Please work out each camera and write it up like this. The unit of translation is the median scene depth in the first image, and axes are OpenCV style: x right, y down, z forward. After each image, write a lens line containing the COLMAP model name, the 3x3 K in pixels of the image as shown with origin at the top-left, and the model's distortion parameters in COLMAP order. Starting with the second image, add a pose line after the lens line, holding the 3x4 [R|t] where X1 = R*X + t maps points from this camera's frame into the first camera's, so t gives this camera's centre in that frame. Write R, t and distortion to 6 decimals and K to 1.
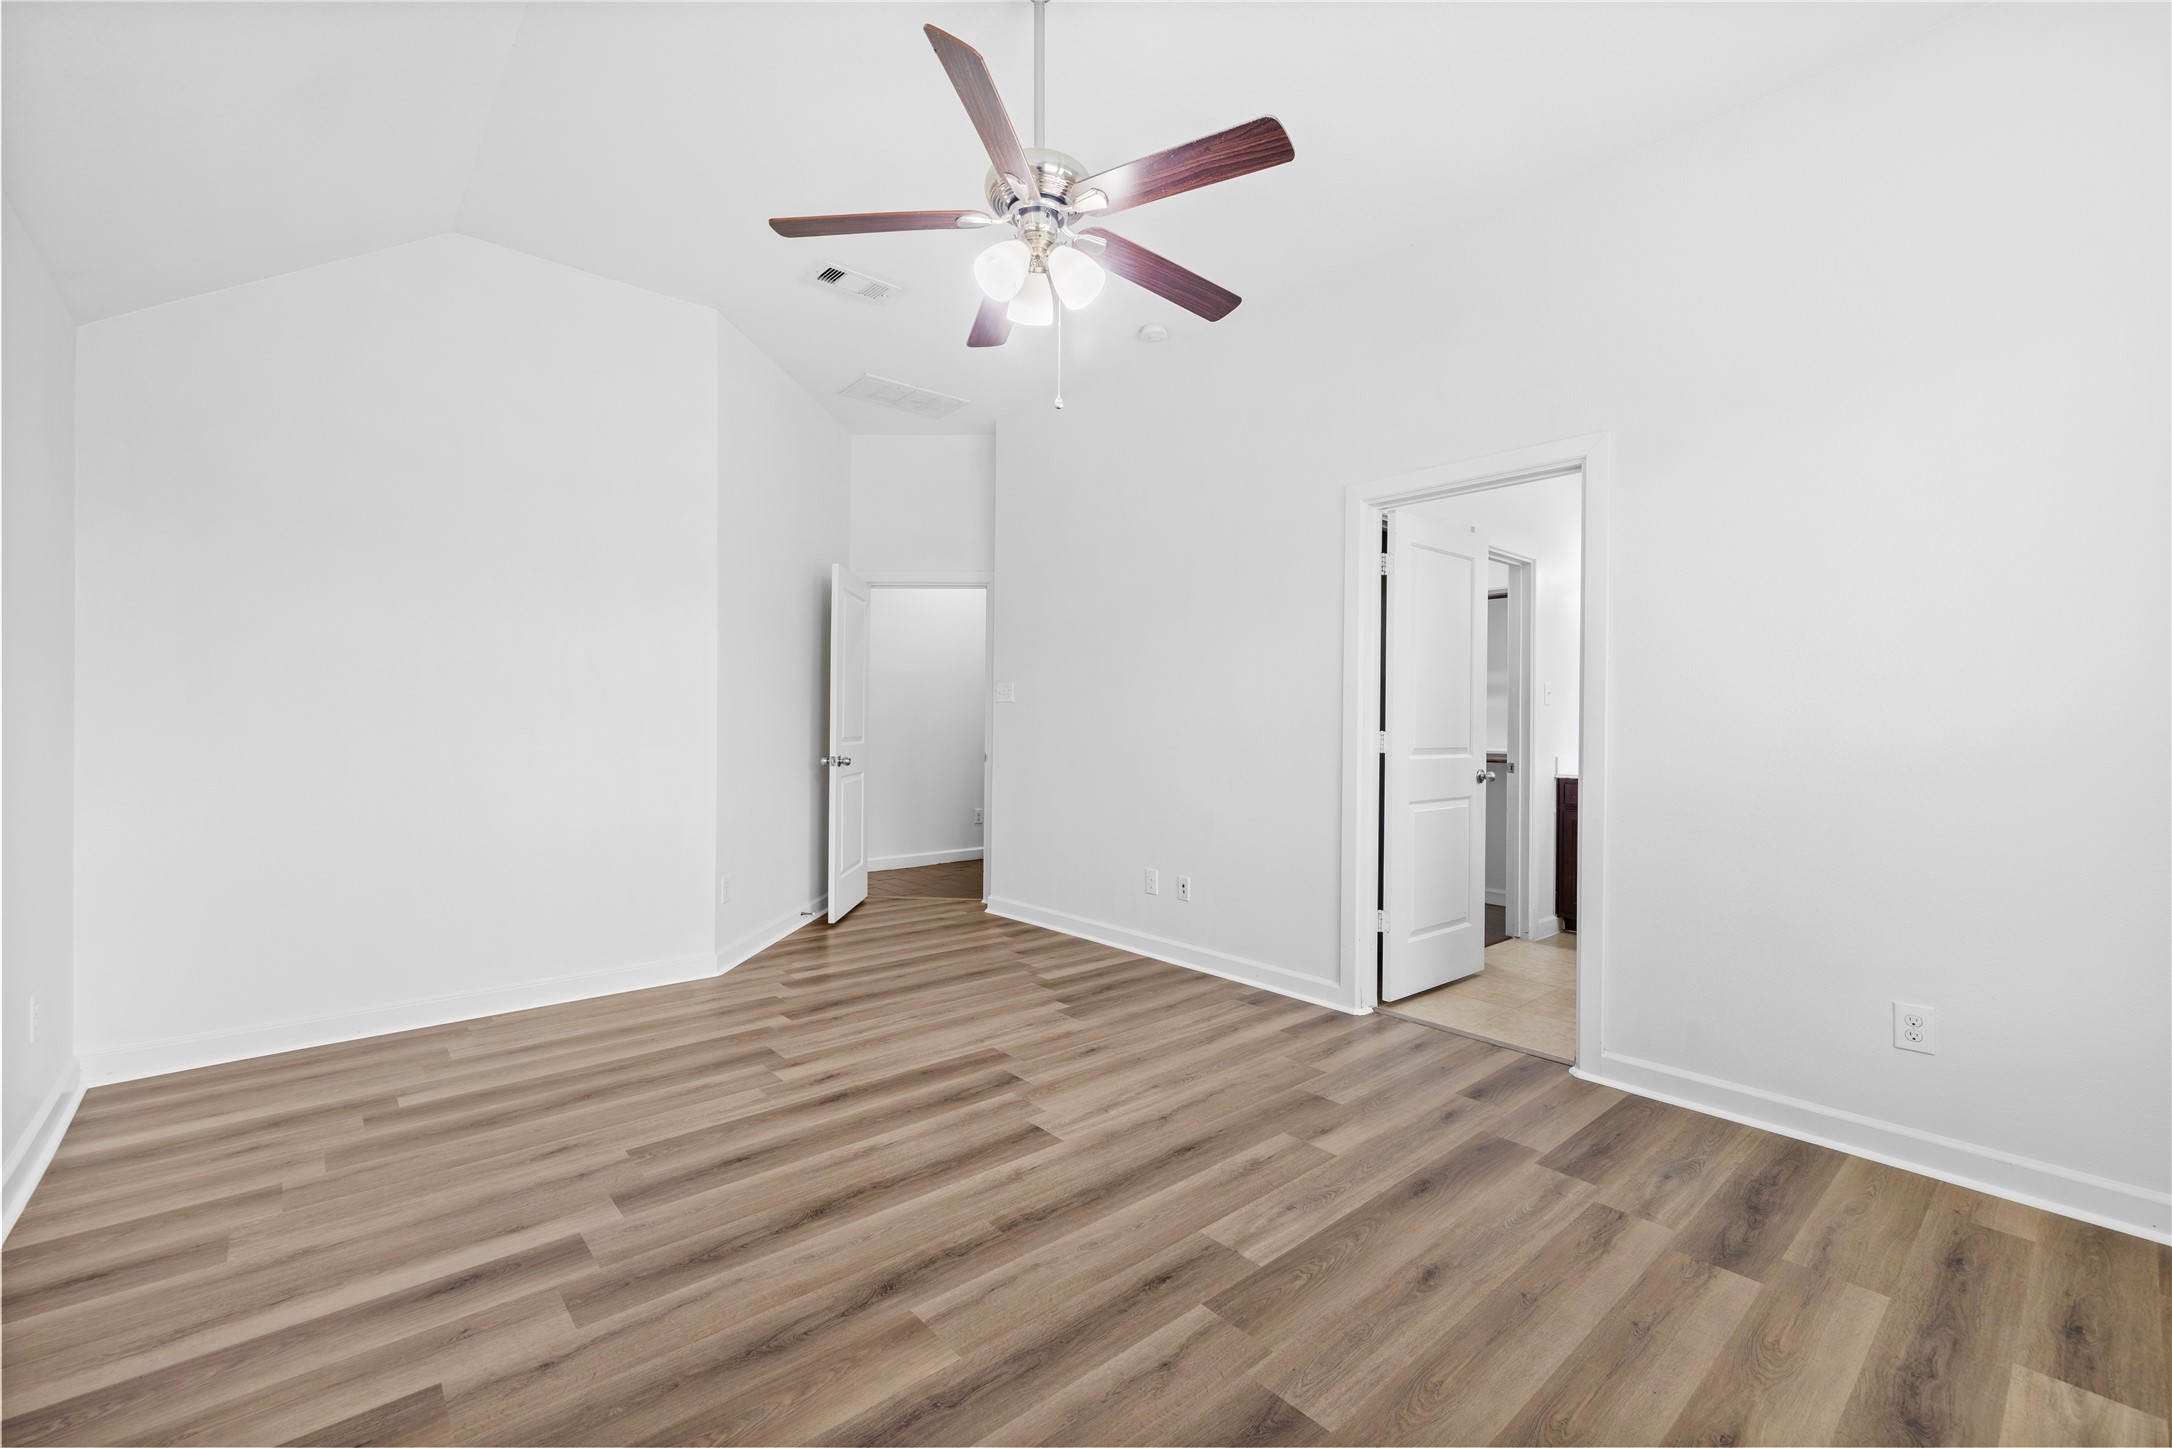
lens RADIAL K [[910.8, 0, 1088.6], [0, 910.8, 726.2], [0, 0, 1]] dist [-0.000370, -0.000423]
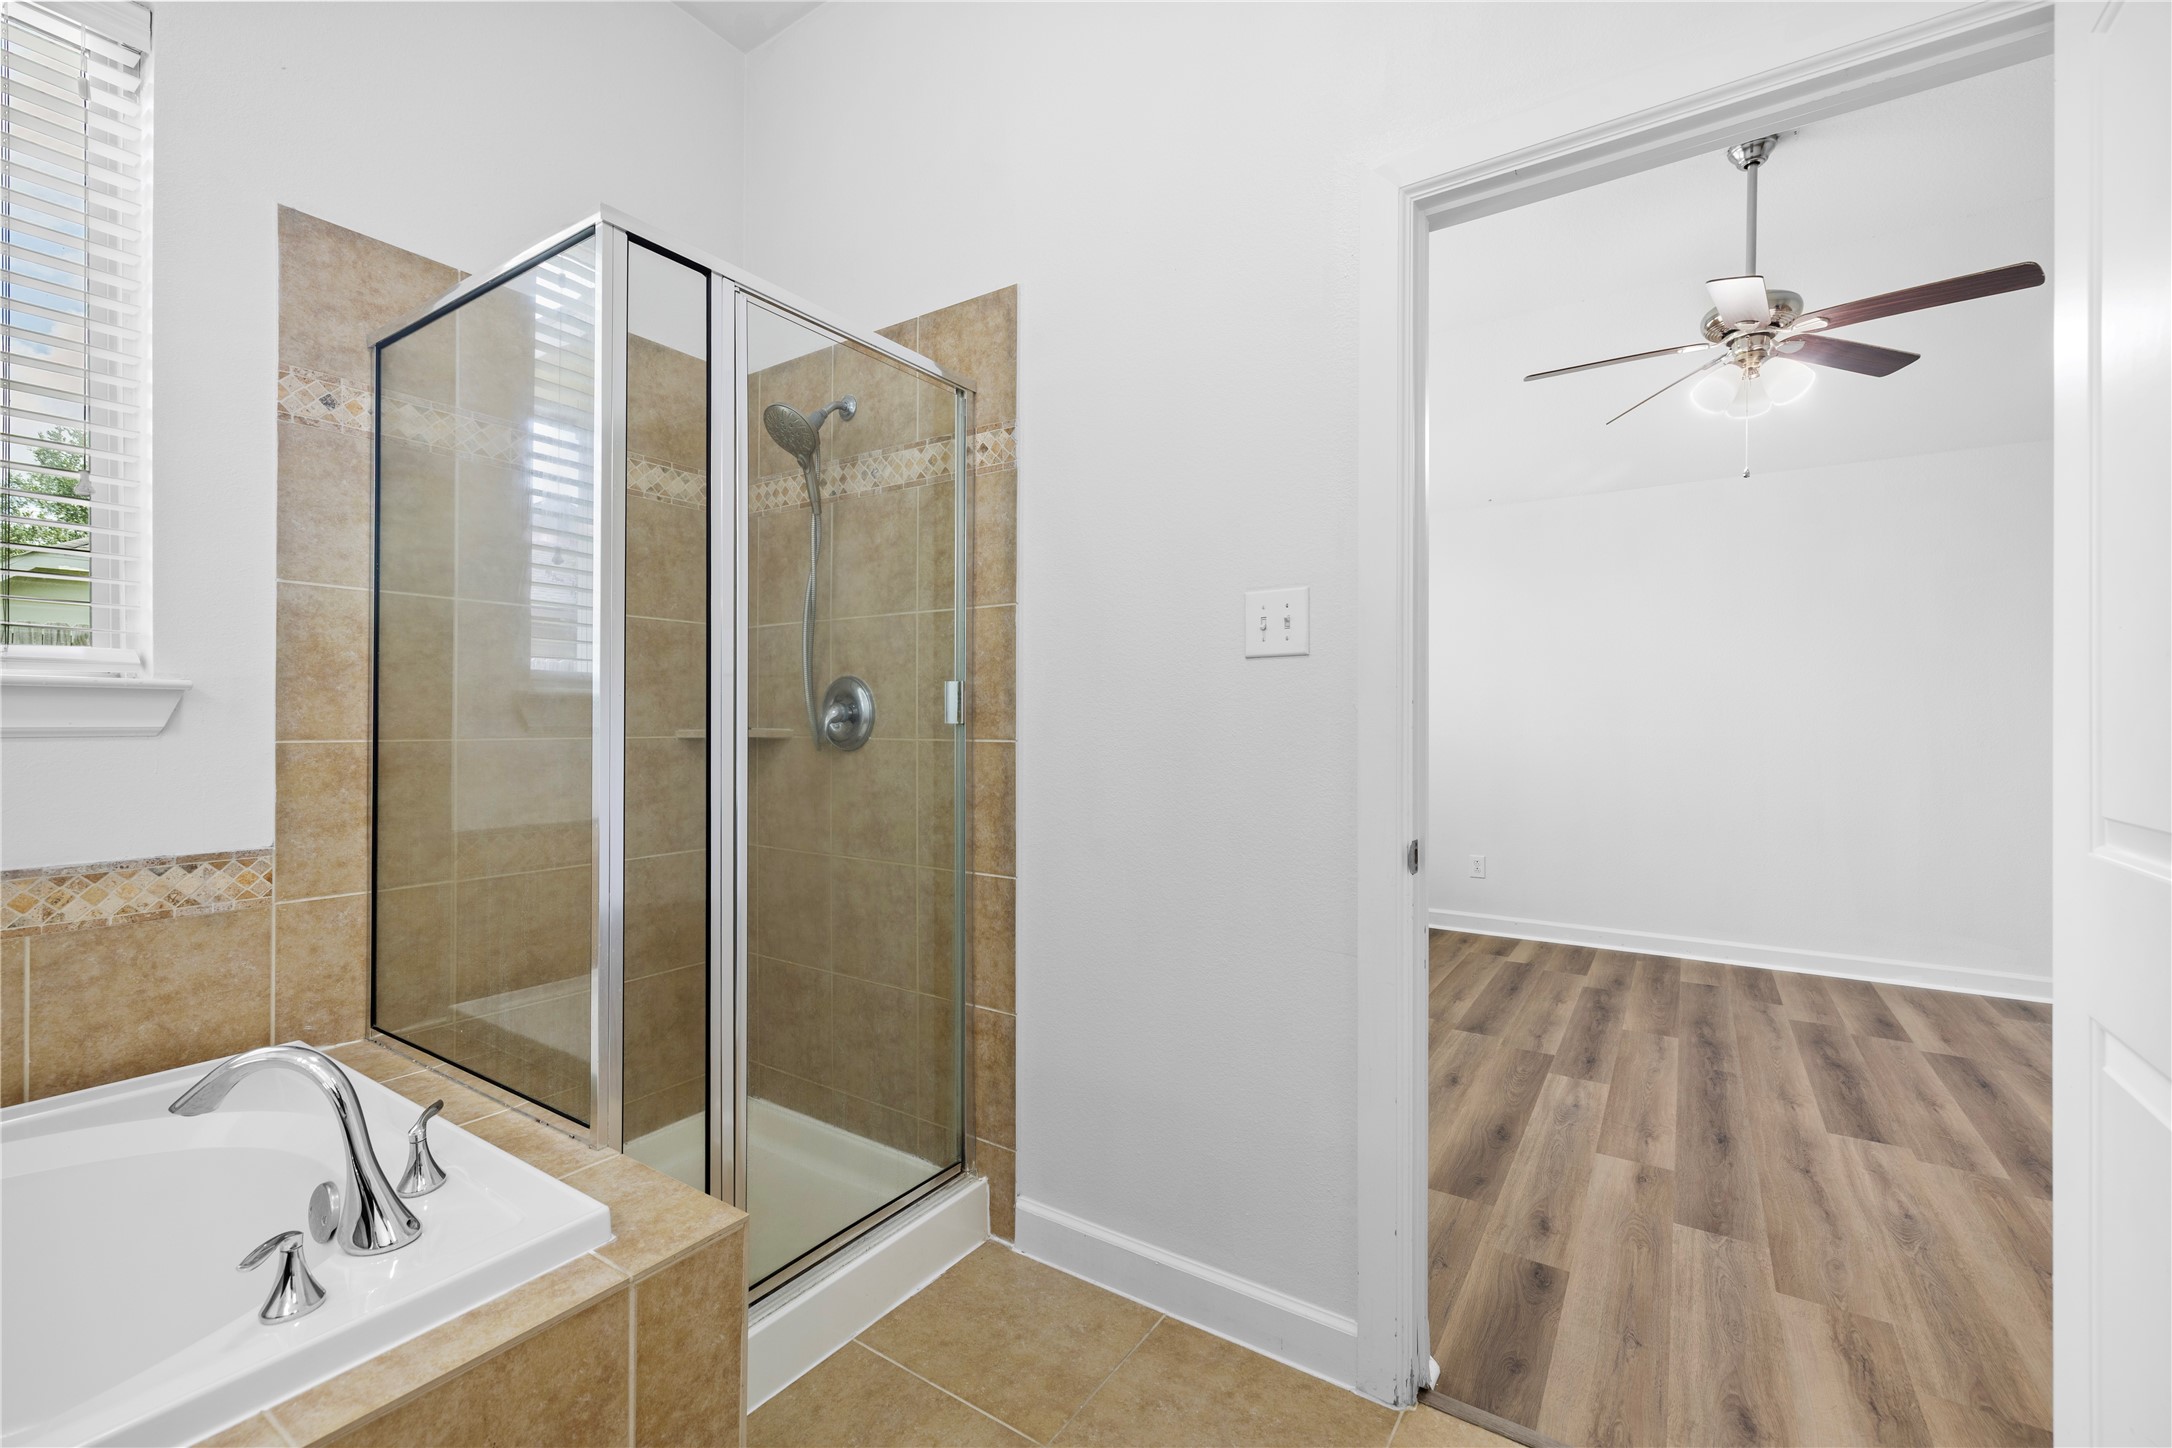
lens RADIAL K [[910.8, 0, 1087.9], [0, 910.8, 722.1], [0, 0, 1]] dist [-0.000370, -0.000423]
pose [[-0.964628, -0.012657, -0.263310, 1.121498], [-0.012378, 0.999920, -0.002717, 0.004516], [0.263323, 0.000638, -0.964708, 1.880193]]
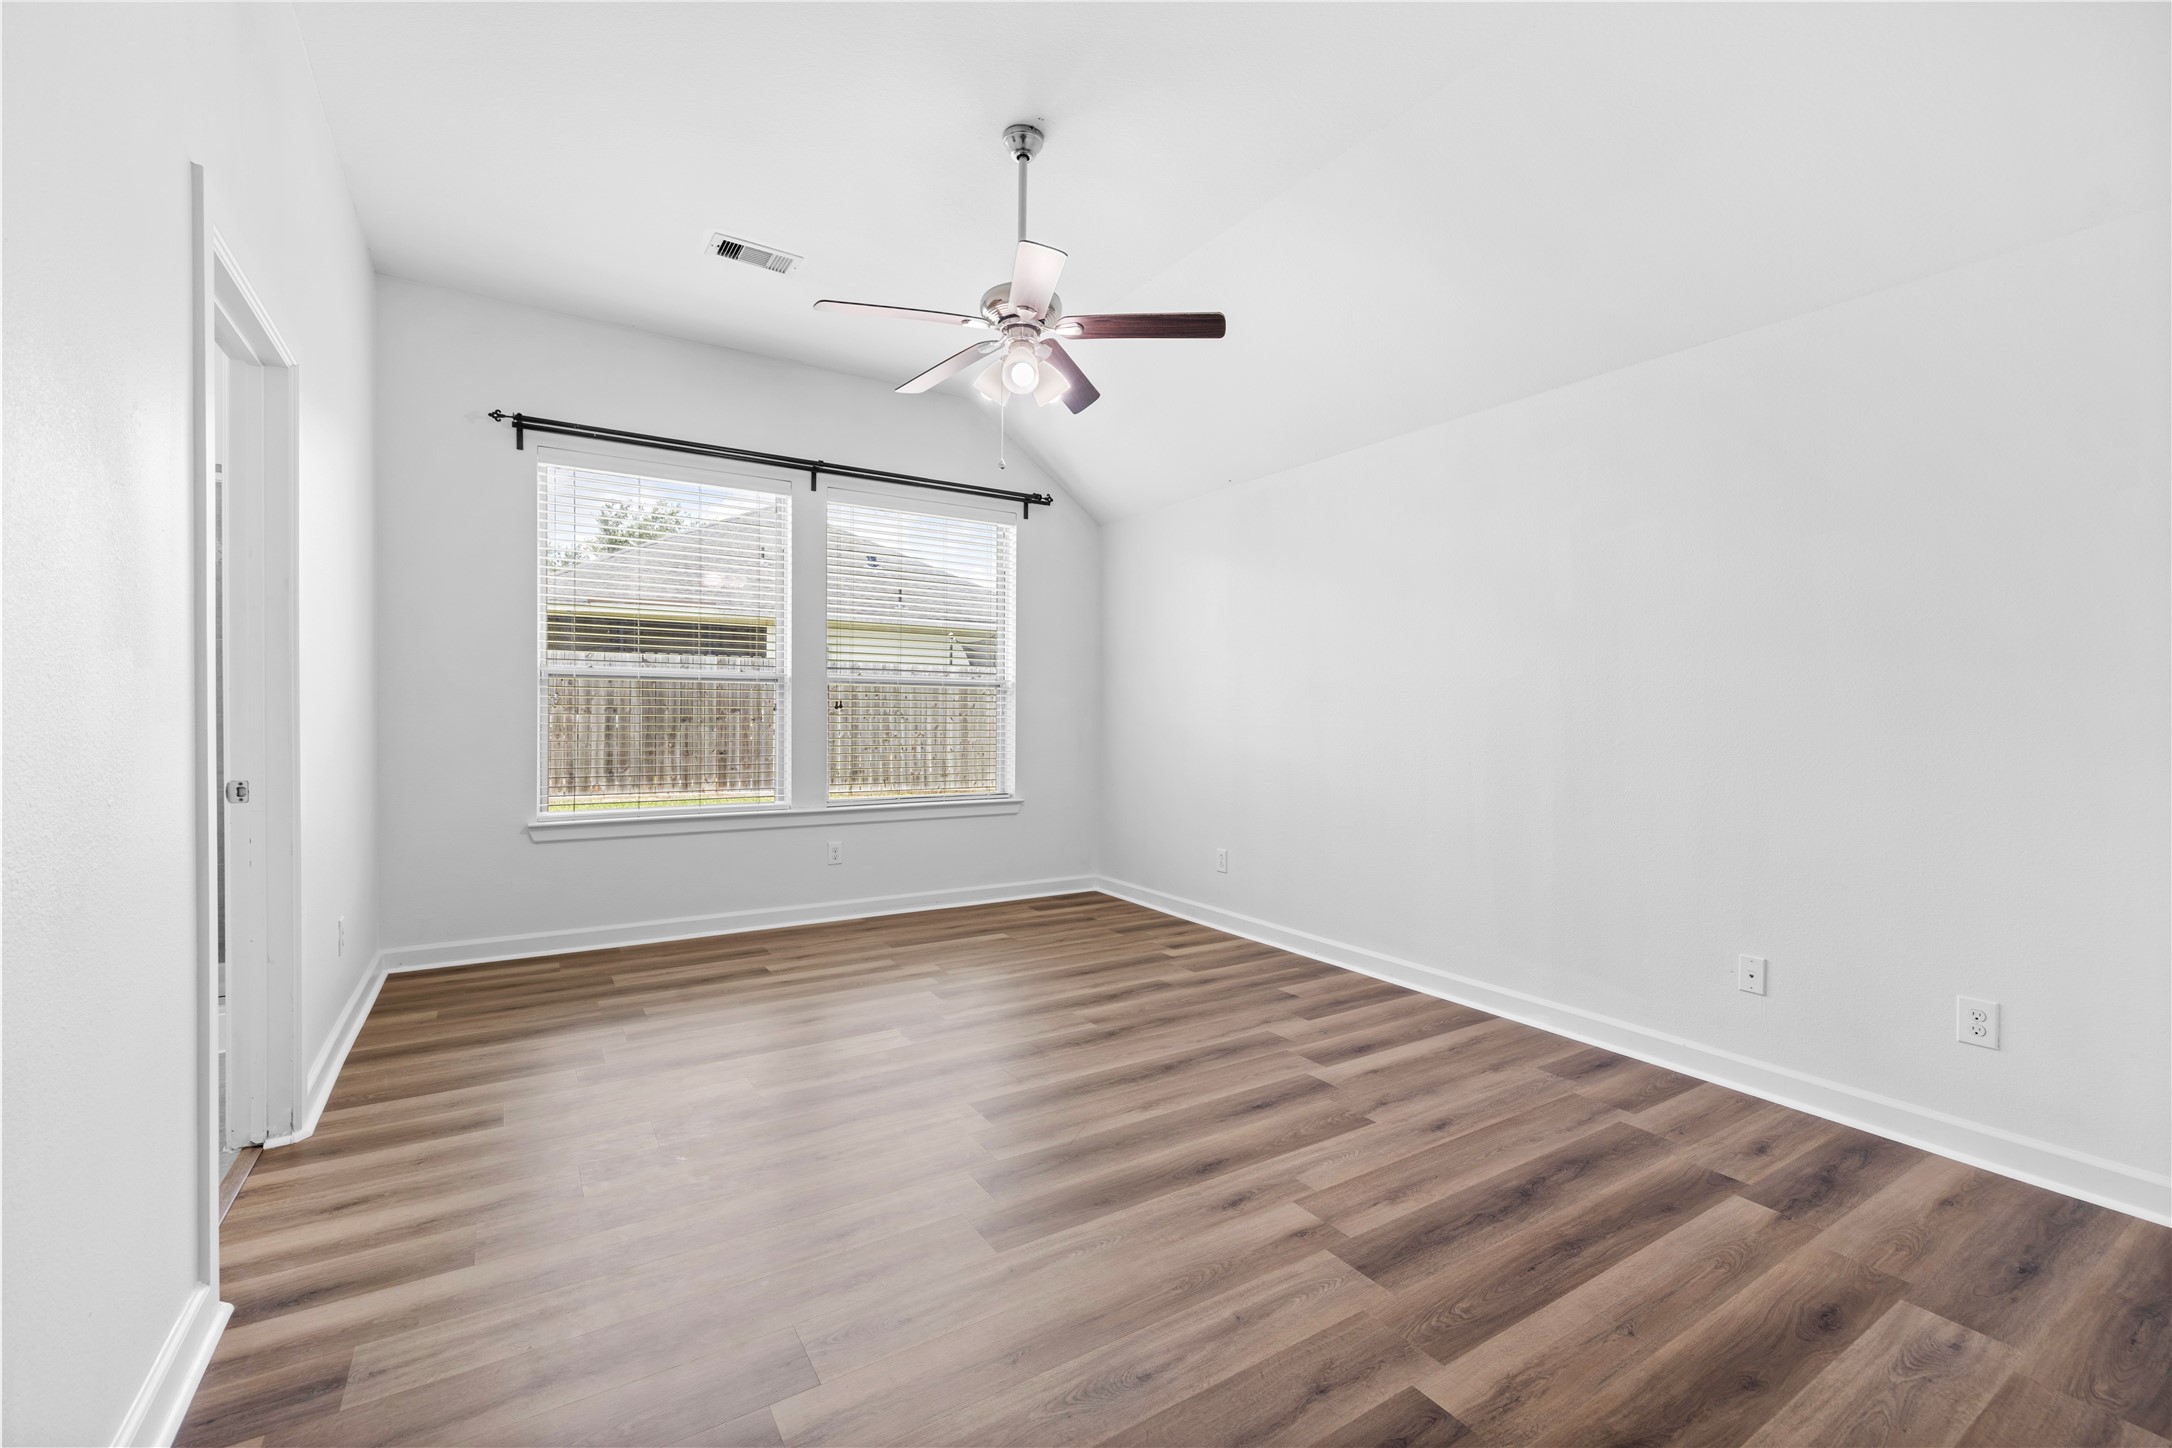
lens RADIAL K [[910.8, 0, 1088.6], [0, 910.8, 716.0], [0, 0, 1]] dist [-0.000370, -0.000423]
pose [[-0.988300, -0.017330, 0.151537, -0.339400], [-0.016981, 0.999849, 0.003593, -0.004265], [-0.151576, 0.000978, -0.988445, 2.154651]]
